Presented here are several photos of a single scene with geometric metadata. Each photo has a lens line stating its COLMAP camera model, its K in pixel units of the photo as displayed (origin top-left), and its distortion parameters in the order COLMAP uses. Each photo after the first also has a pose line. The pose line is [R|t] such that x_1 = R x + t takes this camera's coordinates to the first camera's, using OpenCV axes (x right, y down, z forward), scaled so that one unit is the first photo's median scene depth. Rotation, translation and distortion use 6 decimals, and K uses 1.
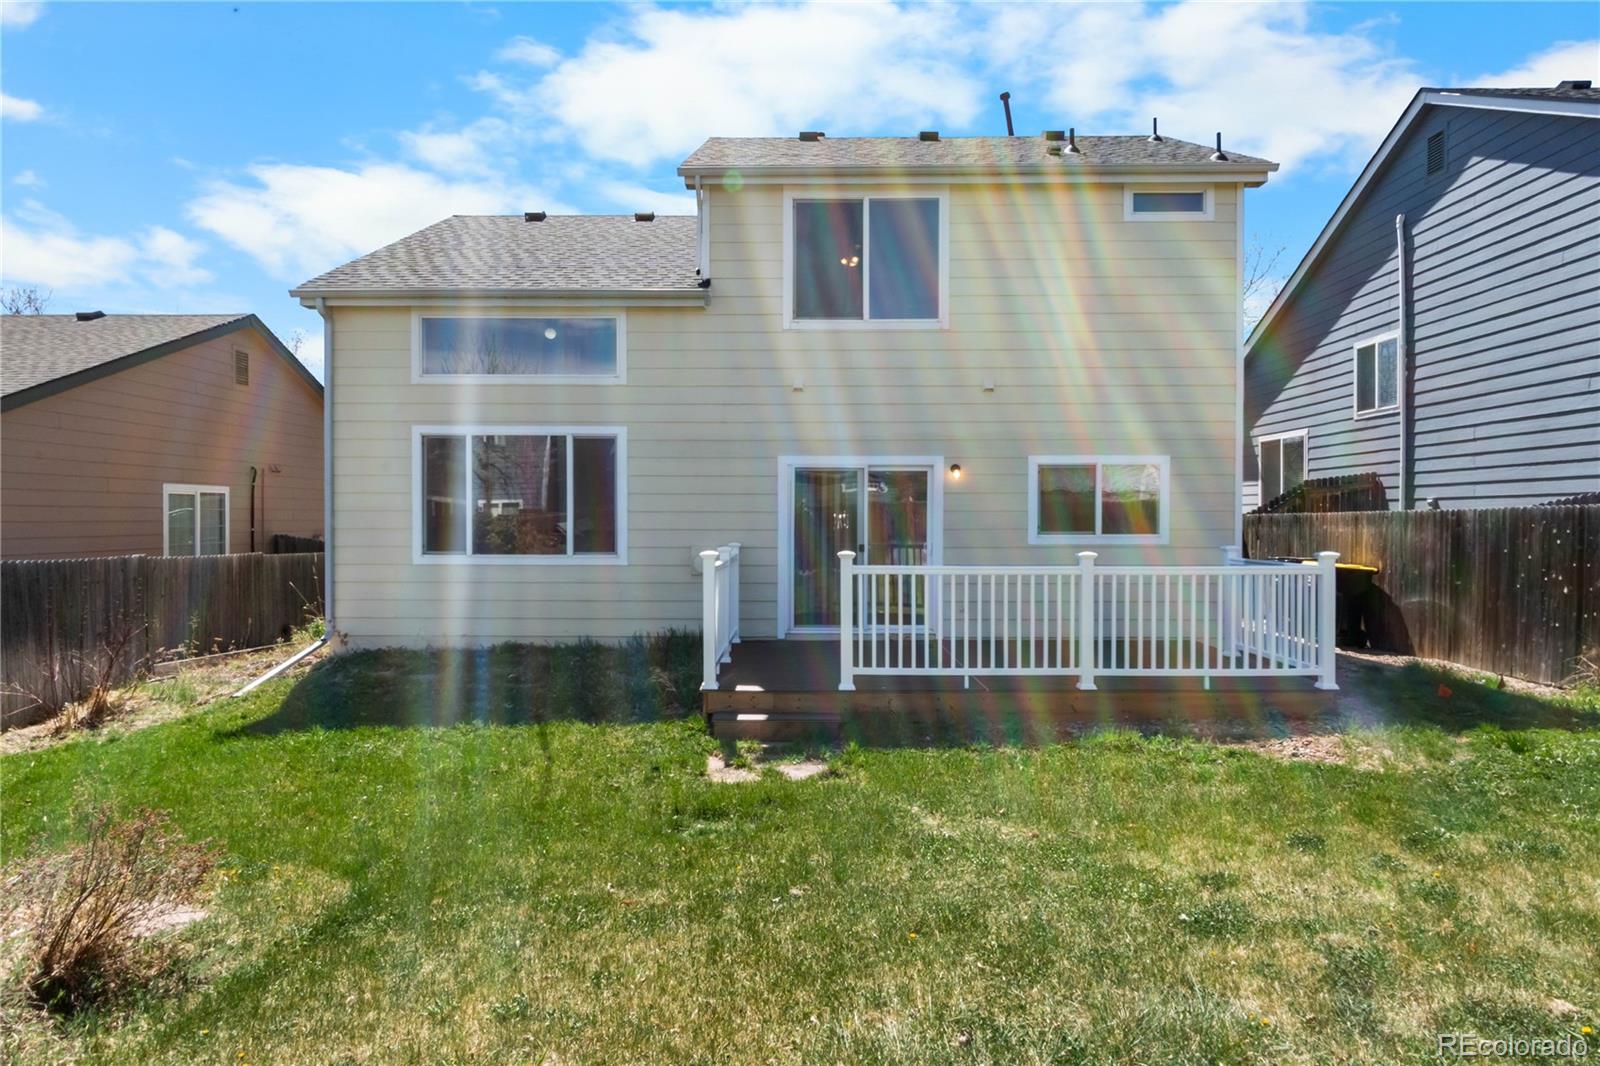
lens RADIAL K [[905.3, 0, 795.3], [0, 905.3, 525.7], [0, 0, 1]] dist [0.015325, 0.000074]
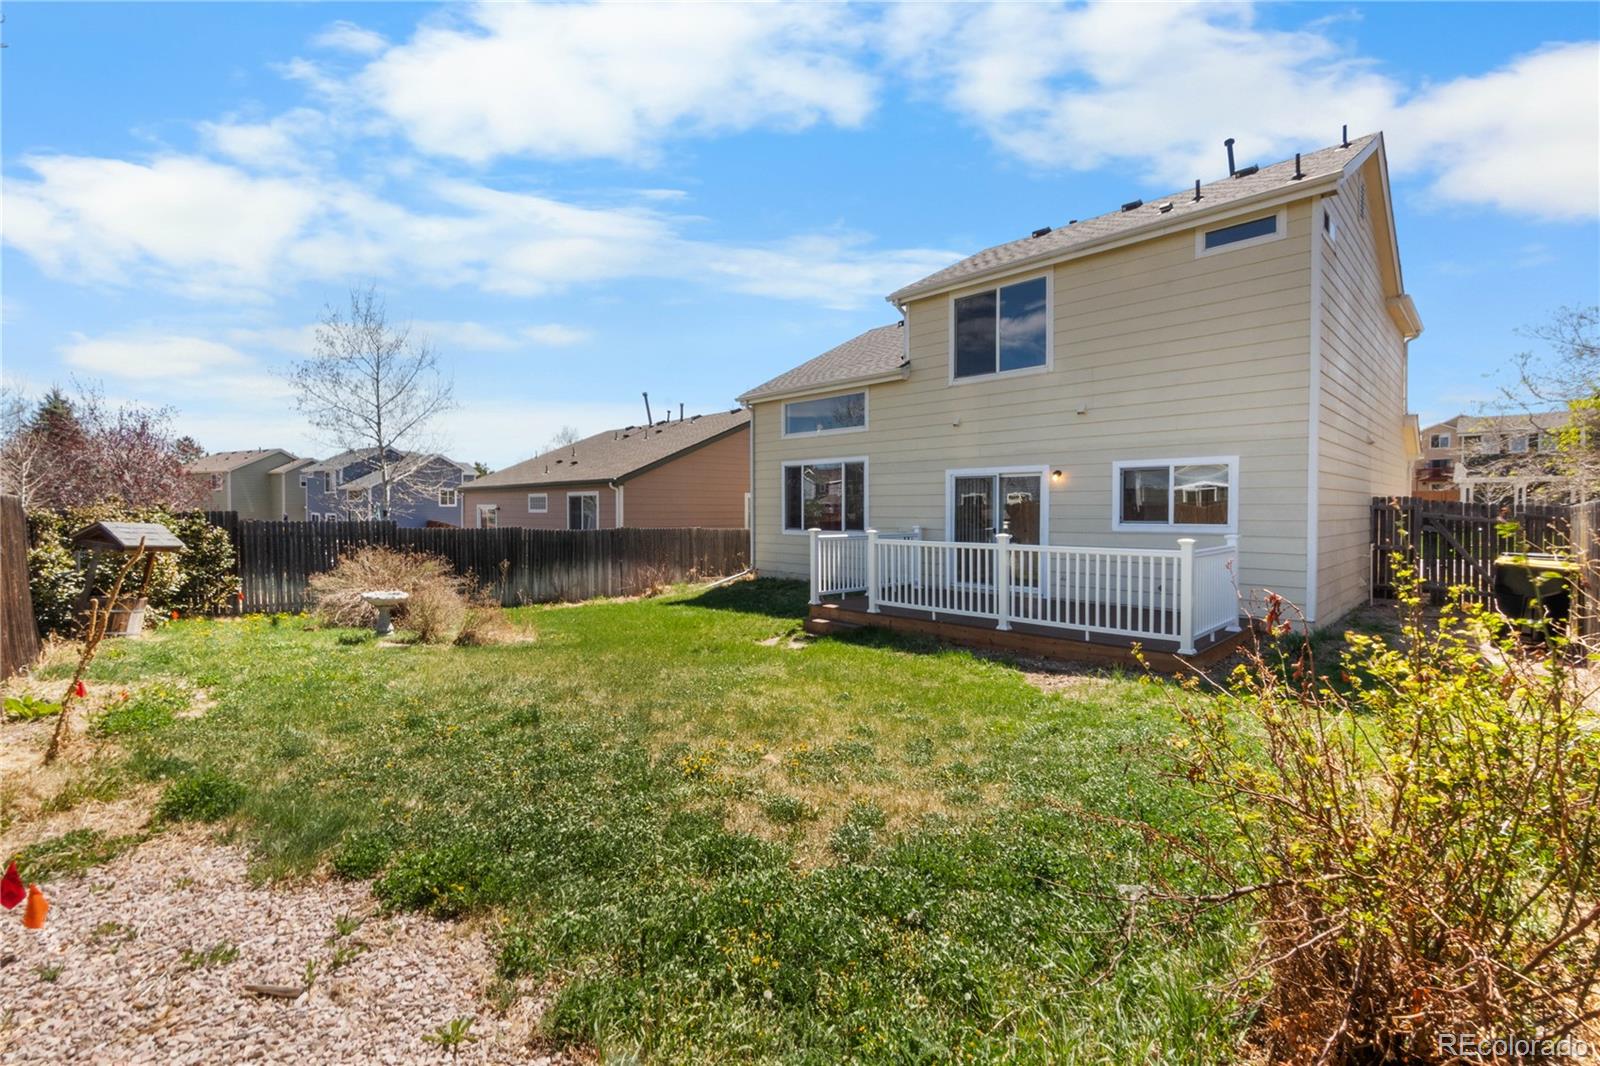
lens RADIAL K [[697.6, 0, 803.6], [0, 697.6, 512.9], [0, 0, 1]] dist [0.017950, 0.000151]
pose [[0.713627, 0.003283, -0.700519, 0.636519], [-0.006581, 0.999976, -0.002018, 0.000253], [0.700495, 0.006050, 0.713631, -0.007534]]
